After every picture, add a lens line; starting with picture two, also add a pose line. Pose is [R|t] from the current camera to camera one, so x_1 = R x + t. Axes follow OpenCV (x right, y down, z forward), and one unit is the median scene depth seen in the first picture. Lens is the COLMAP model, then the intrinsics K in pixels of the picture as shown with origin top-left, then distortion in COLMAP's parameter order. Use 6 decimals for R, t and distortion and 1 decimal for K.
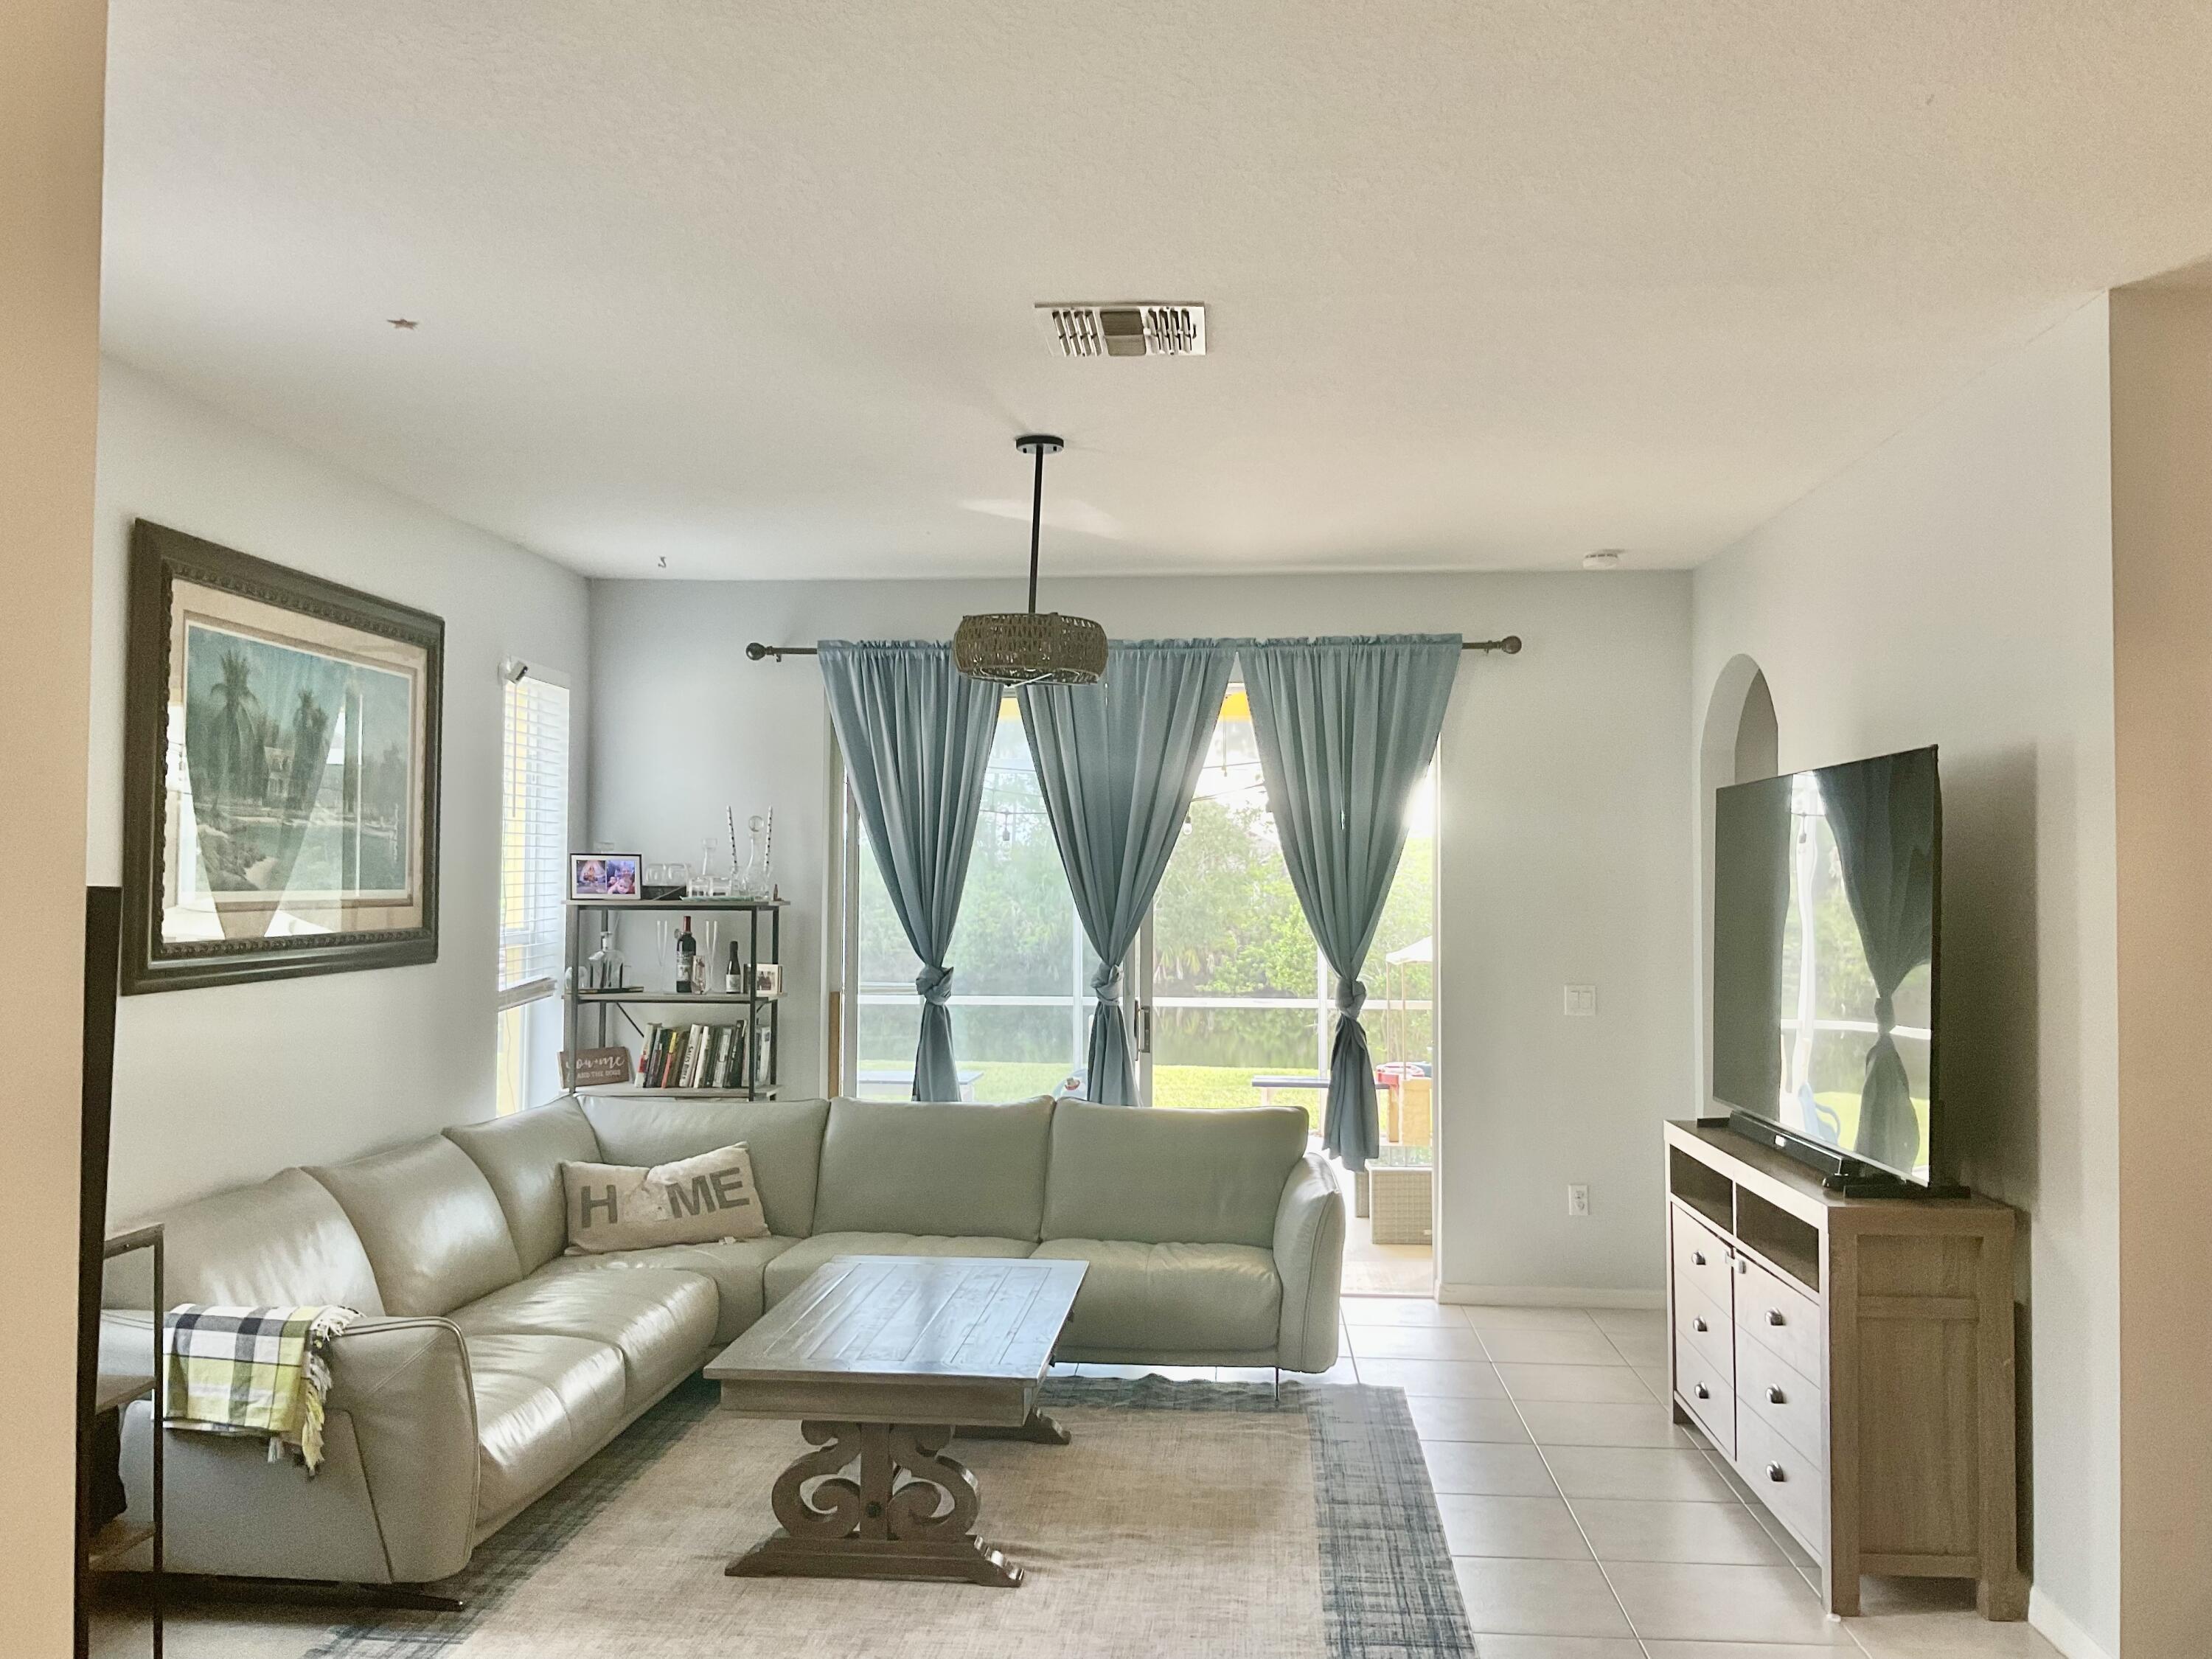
lens RADIAL K [[1848.9, 0, 1085.5], [0, 1848.9, 822.6], [0, 0, 1]] dist [0.066382, -0.110279]
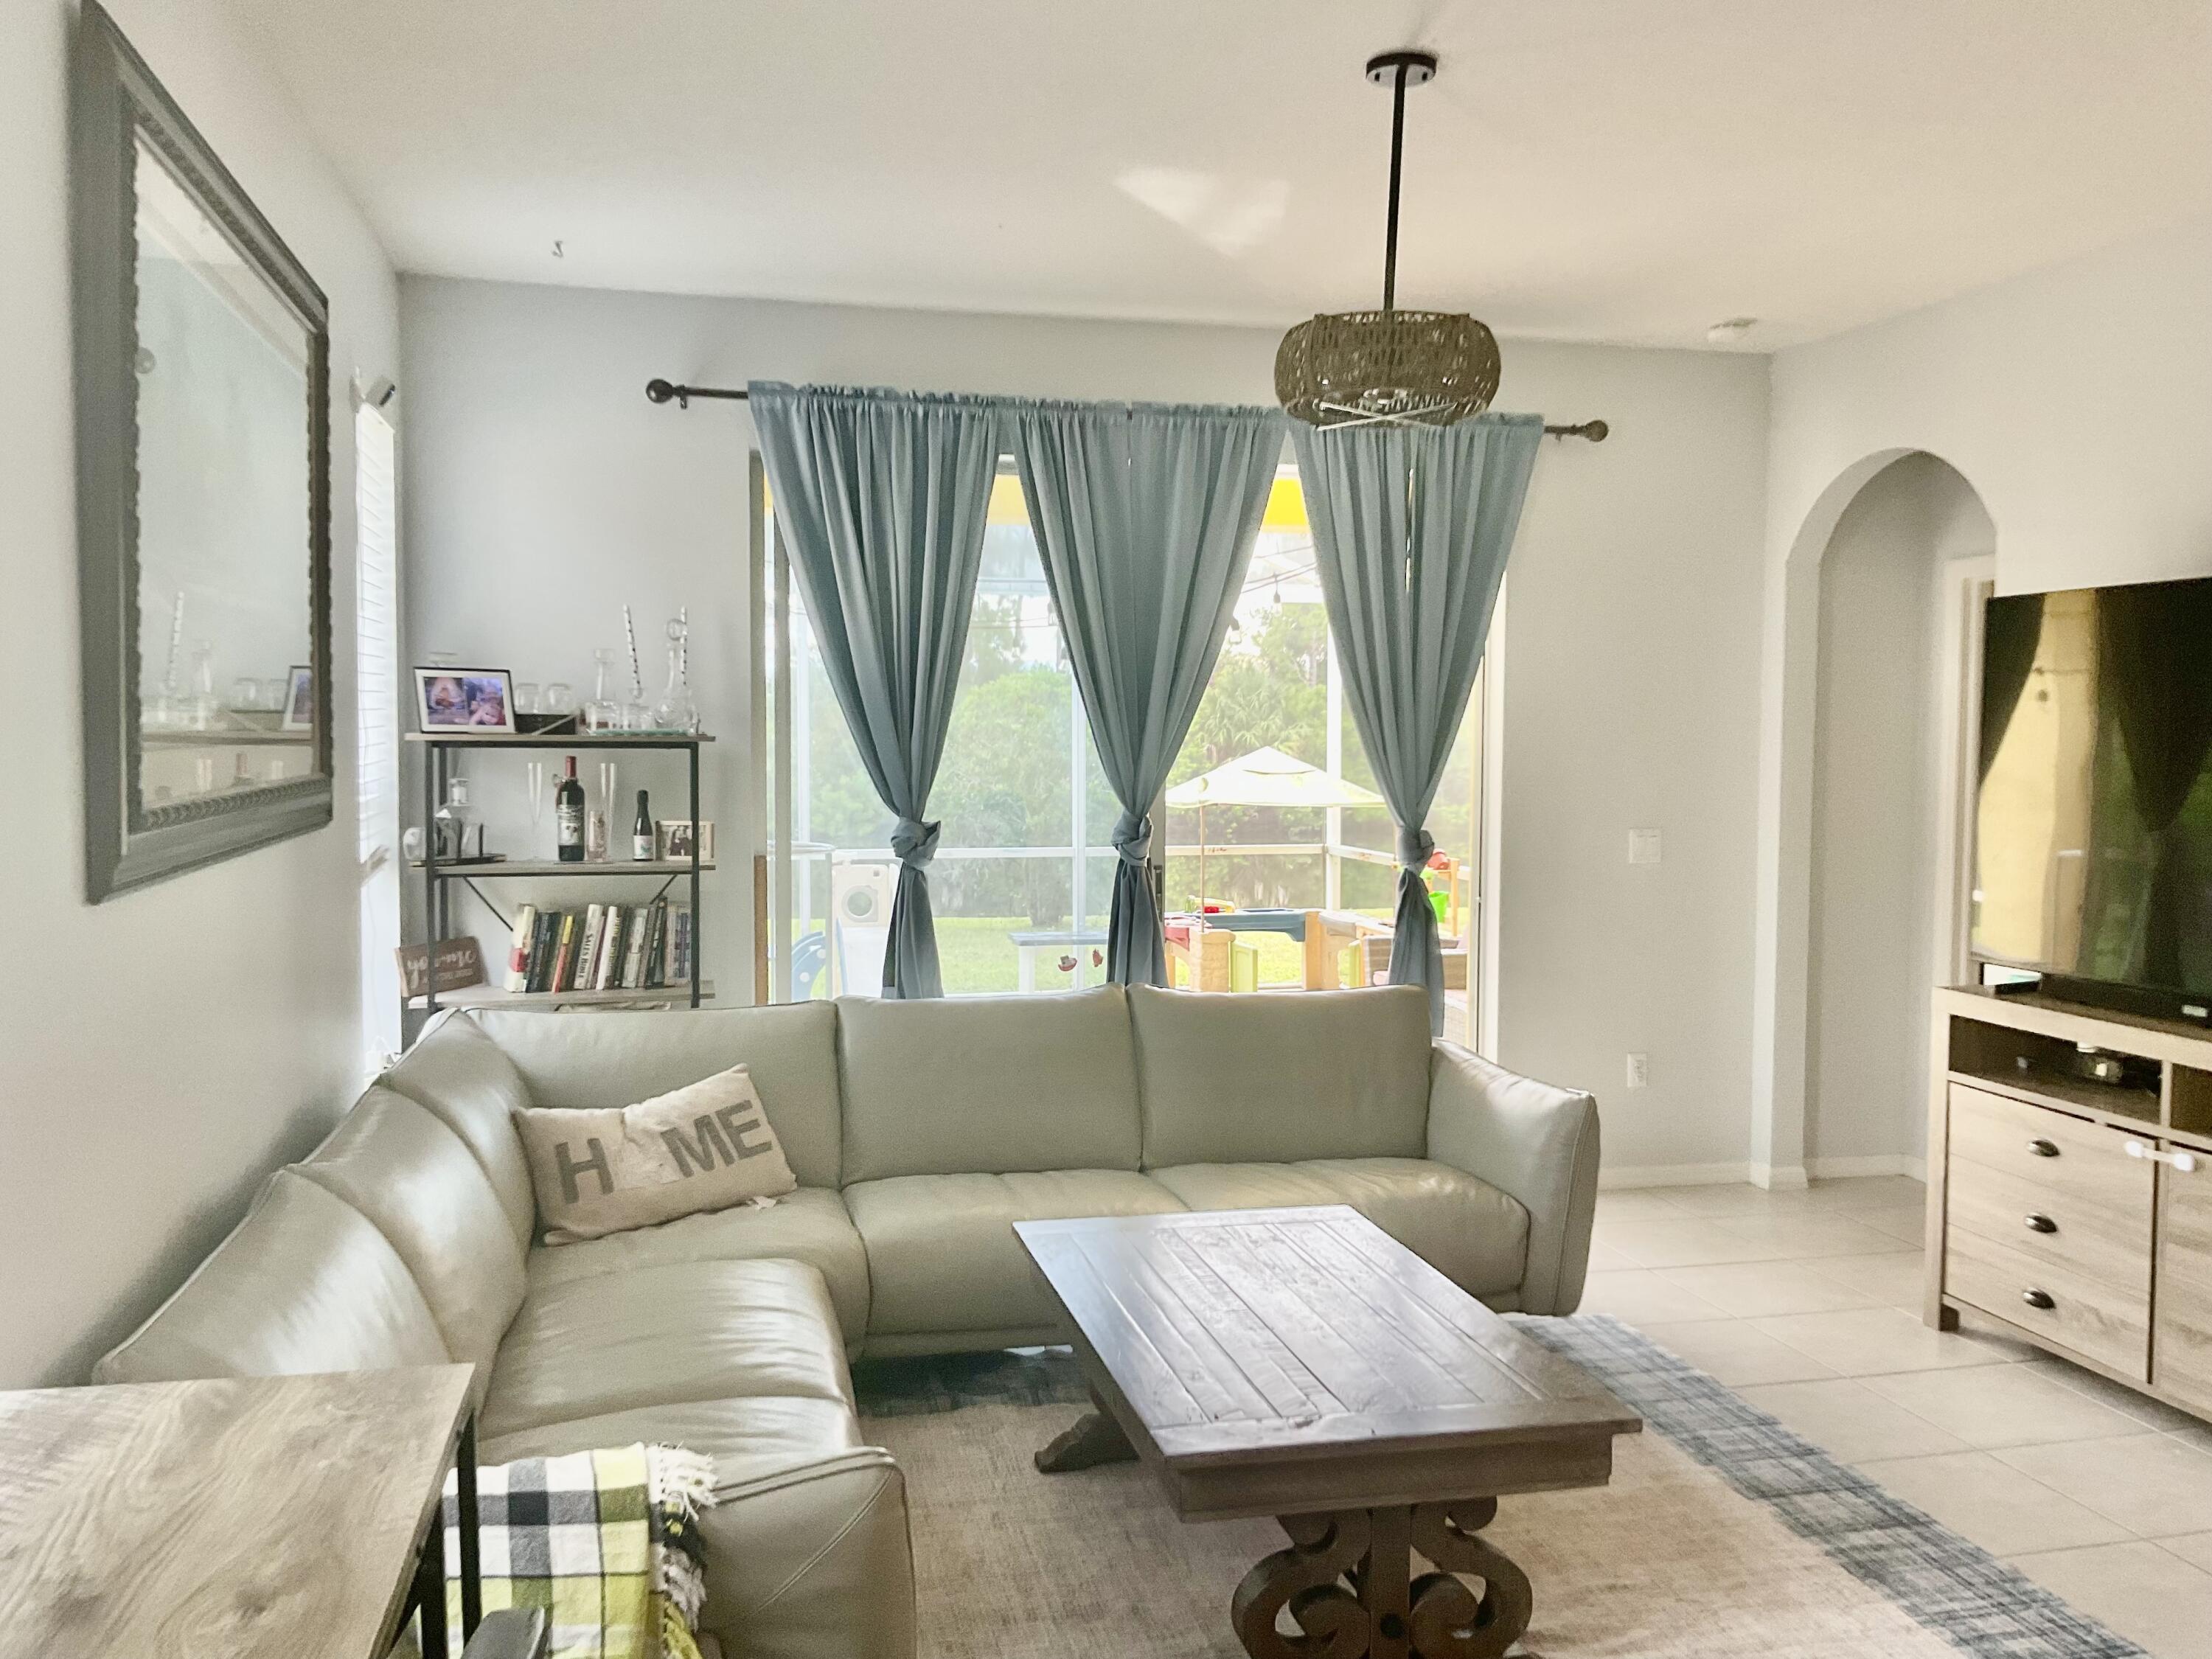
lens RADIAL K [[1848.9, 0, 1119.8], [0, 1848.9, 836.5], [0, 0, 1]] dist [0.066382, -0.110279]
pose [[0.949577, -0.019053, 0.312956, -0.246700], [-0.010168, 0.995755, 0.091476, 0.013221], [-0.313370, -0.090046, 0.945352, 0.247757]]
